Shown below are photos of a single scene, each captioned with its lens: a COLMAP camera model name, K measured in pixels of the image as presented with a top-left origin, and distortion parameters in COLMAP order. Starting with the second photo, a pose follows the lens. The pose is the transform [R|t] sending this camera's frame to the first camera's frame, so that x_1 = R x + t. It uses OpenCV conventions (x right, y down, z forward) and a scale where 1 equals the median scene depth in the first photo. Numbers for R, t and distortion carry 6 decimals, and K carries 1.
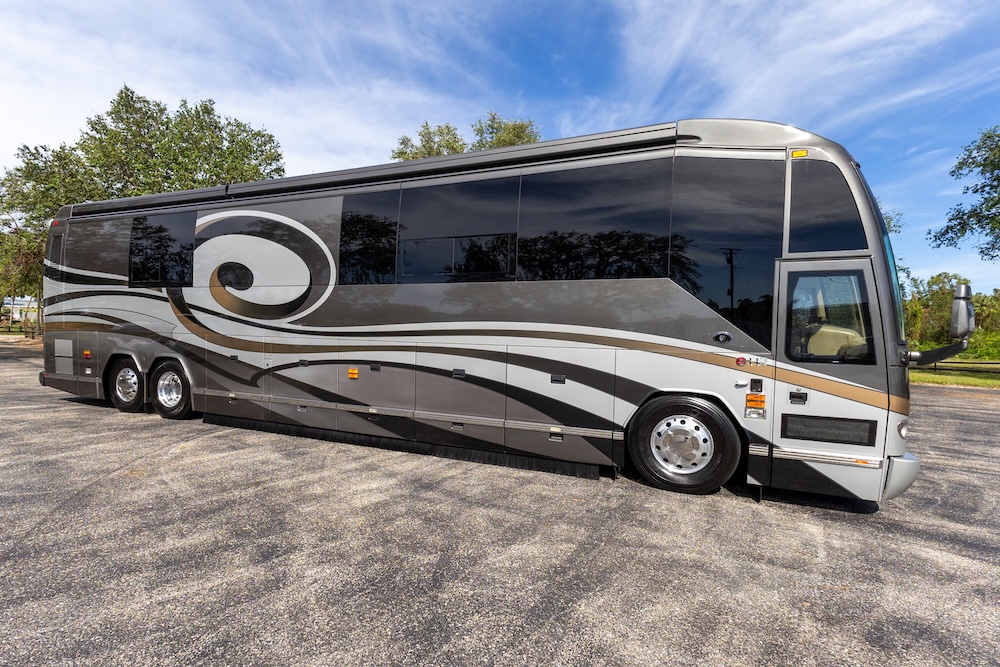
lens RADIAL K [[509.3, 0, 477.7], [0, 509.3, 345.3], [0, 0, 1]] dist [0.014480, 0.000328]
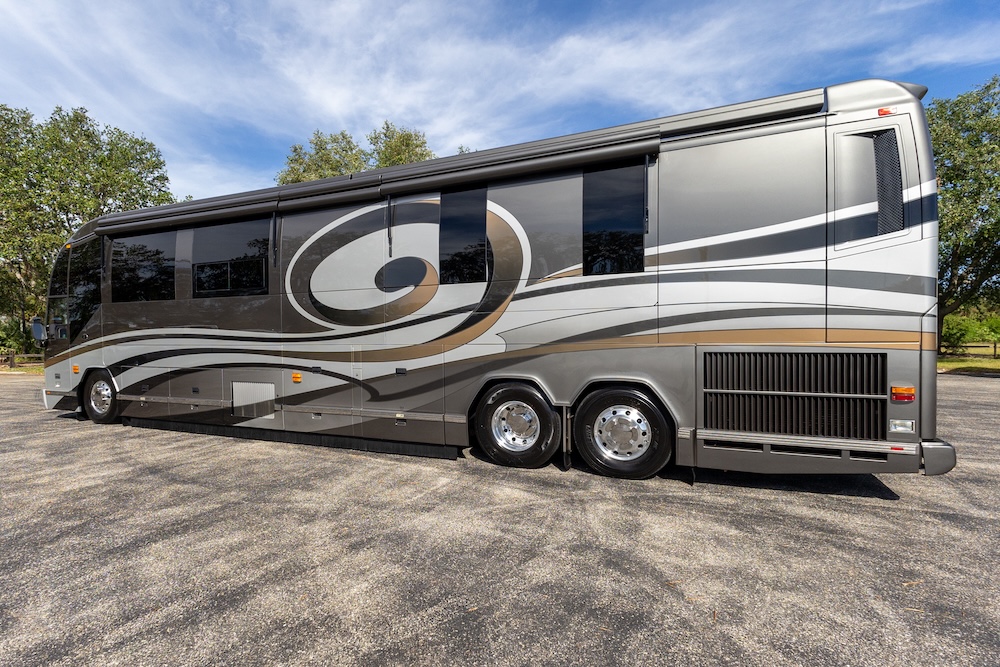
lens RADIAL K [[502.5, 0, 467.5], [0, 502.5, 336.4], [0, 0, 1]] dist [0.017124, -0.000647]
pose [[0.993771, -0.036987, 0.105129, 0.353490], [0.038532, 0.999177, -0.012709, 0.007332], [-0.104572, 0.016680, 0.994377, -0.161979]]
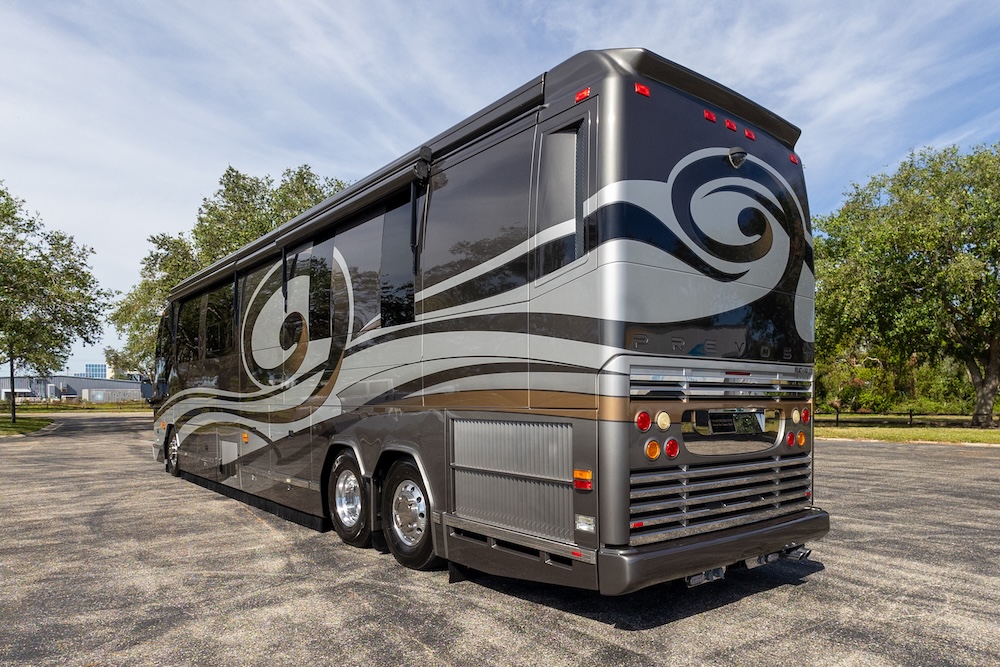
lens RADIAL K [[691.4, 0, 503.1], [0, 691.4, 387.4], [0, 0, 1]] dist [0.033941, 0.001048]
pose [[0.923740, -0.032515, -0.381637, 1.109251], [0.016786, 0.998870, -0.044471, 0.034009], [0.382652, 0.034673, 0.923242, -0.200910]]
